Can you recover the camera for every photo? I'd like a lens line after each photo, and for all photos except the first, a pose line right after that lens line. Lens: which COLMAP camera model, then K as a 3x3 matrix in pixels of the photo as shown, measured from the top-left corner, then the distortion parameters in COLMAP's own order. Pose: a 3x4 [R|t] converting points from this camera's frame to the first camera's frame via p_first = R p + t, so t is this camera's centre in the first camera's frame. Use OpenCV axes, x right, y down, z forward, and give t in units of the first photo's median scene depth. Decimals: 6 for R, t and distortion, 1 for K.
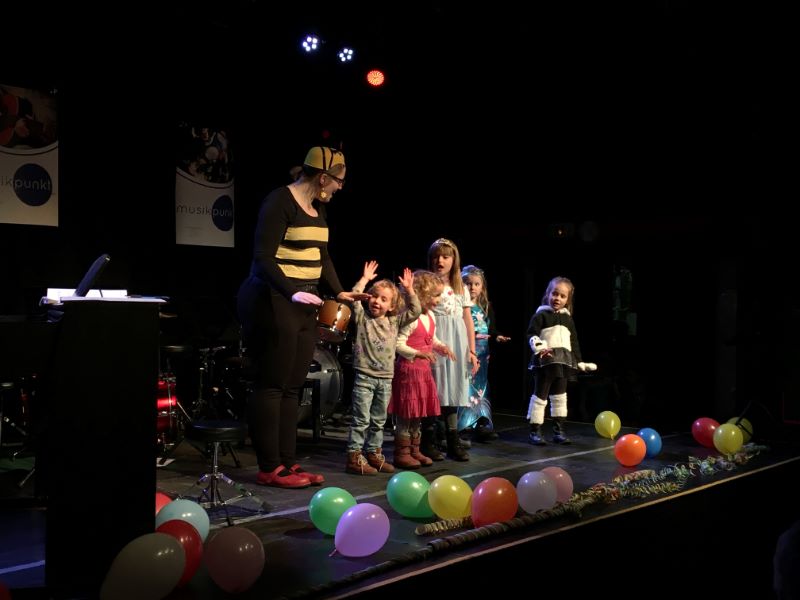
lens RADIAL K [[1027.9, 0, 399.4], [0, 1027.9, 292.6], [0, 0, 1]] dist [0.116156, 0.000000]
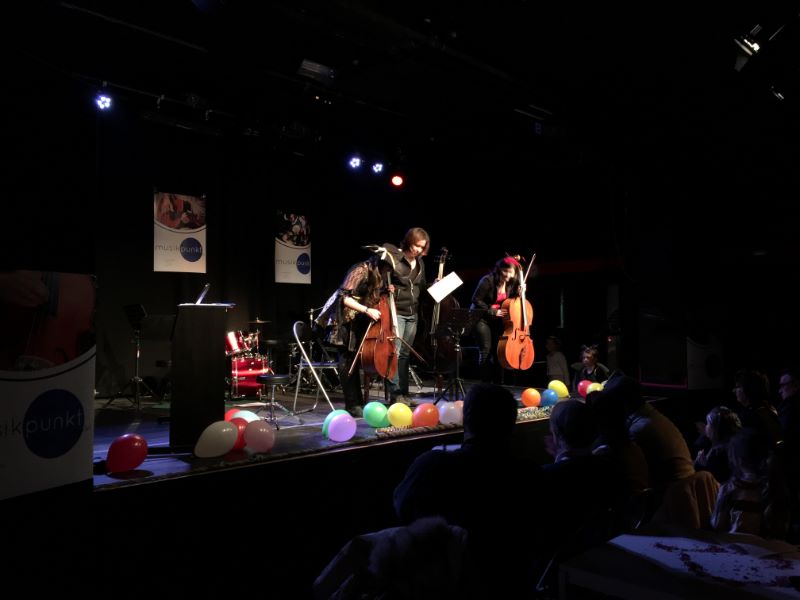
lens RADIAL K [[696.3, 0, 399.5], [0, 696.3, 296.3], [0, 0, 1]] dist [0.113330, 0.009434]
pose [[0.995724, -0.017095, -0.090781, 0.101282], [0.014301, 0.999407, -0.031339, 0.016951], [0.091263, 0.029907, 0.995378, -0.142709]]
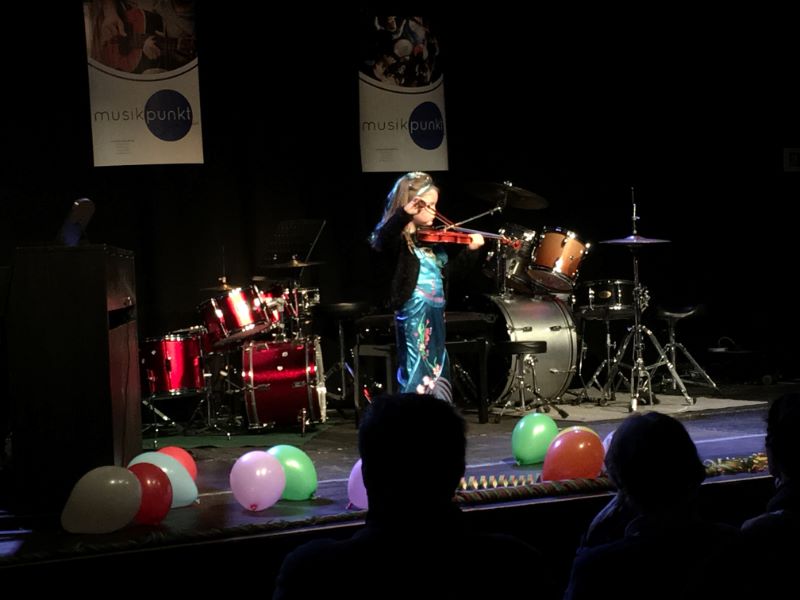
lens RADIAL K [[1743.7, 0, 398.8], [0, 1743.7, 292.5], [0, 0, 1]] dist [0.083469, 0.000000]
pose [[0.934815, -0.051513, -0.351379, 0.281117], [0.062812, 0.997808, 0.020826, 0.017905], [0.349536, -0.041540, 0.936002, -0.219730]]
